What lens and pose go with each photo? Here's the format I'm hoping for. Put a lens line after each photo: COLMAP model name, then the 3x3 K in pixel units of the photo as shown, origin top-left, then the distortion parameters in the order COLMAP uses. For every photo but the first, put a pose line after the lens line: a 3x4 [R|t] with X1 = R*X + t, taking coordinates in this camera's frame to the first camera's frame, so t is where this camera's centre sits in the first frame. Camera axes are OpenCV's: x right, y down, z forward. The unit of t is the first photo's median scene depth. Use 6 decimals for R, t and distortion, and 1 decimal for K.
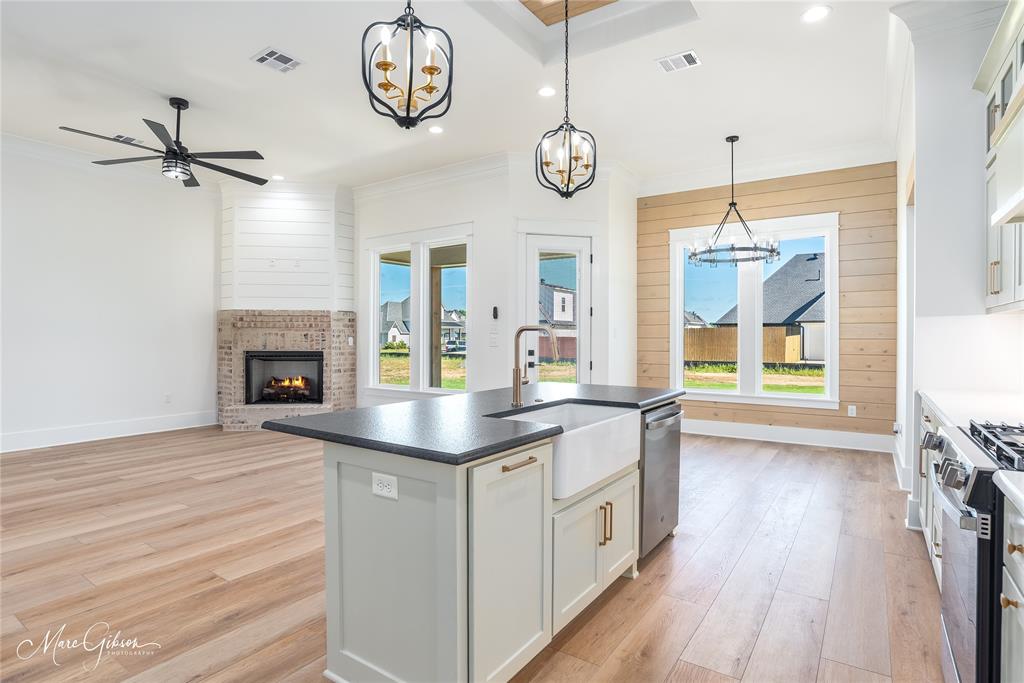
lens RADIAL K [[526.2, 0, 512.3], [0, 526.2, 340.4], [0, 0, 1]] dist [-0.031428, 0.001726]
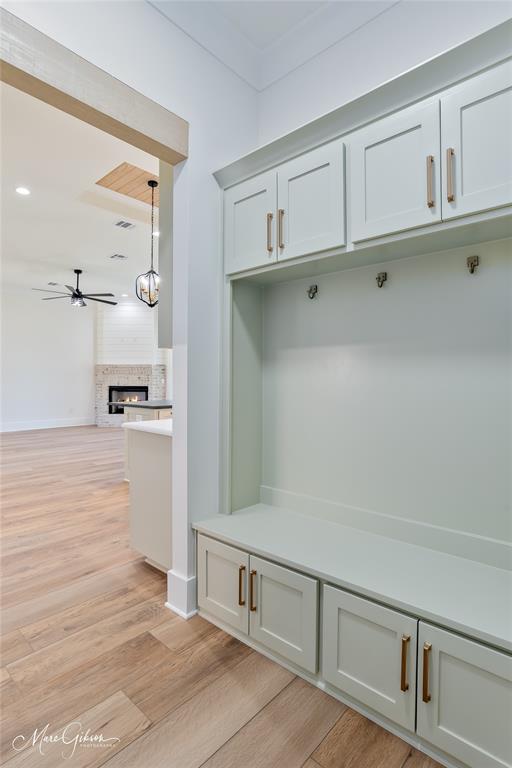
lens RADIAL K [[394.7, 0, 249.5], [0, 394.7, 383.0], [0, 0, 1]] dist [-0.031428, 0.001726]
pose [[0.989924, 0.000037, -0.141601, 0.200081], [-0.000423, 0.999996, -0.002693, 0.013141], [0.141600, 0.002726, 0.989920, -0.348303]]
